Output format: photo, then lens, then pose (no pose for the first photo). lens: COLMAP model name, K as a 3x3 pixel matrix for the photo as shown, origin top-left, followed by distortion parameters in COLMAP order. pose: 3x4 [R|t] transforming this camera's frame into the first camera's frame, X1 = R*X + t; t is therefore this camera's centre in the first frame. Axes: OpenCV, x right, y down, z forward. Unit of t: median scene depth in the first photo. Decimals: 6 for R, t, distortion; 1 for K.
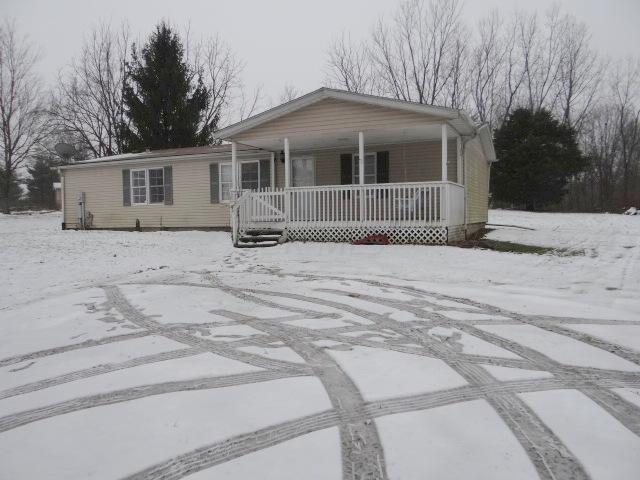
lens RADIAL K [[506.2, 0, 316.3], [0, 506.2, 238.6], [0, 0, 1]] dist [-0.005756, 0.008223]
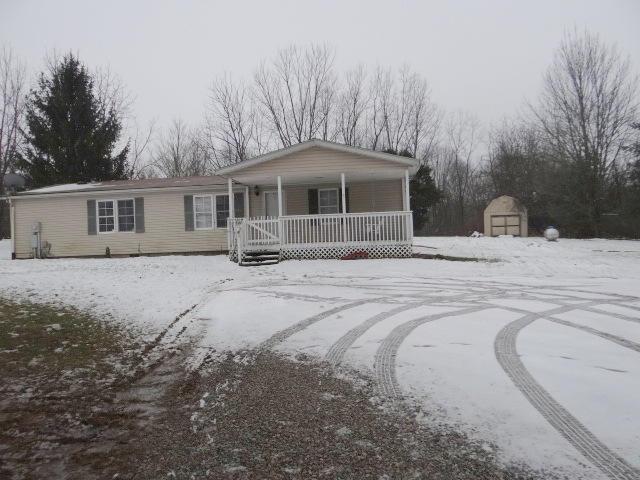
lens RADIAL K [[506.2, 0, 316.3], [0, 506.2, 238.6], [0, 0, 1]] dist [-0.005756, 0.008223]
pose [[0.954130, -0.017267, 0.298896, -0.245411], [0.034272, 0.998072, -0.051745, 0.014214], [-0.297426, 0.059615, 0.952882, -0.140978]]
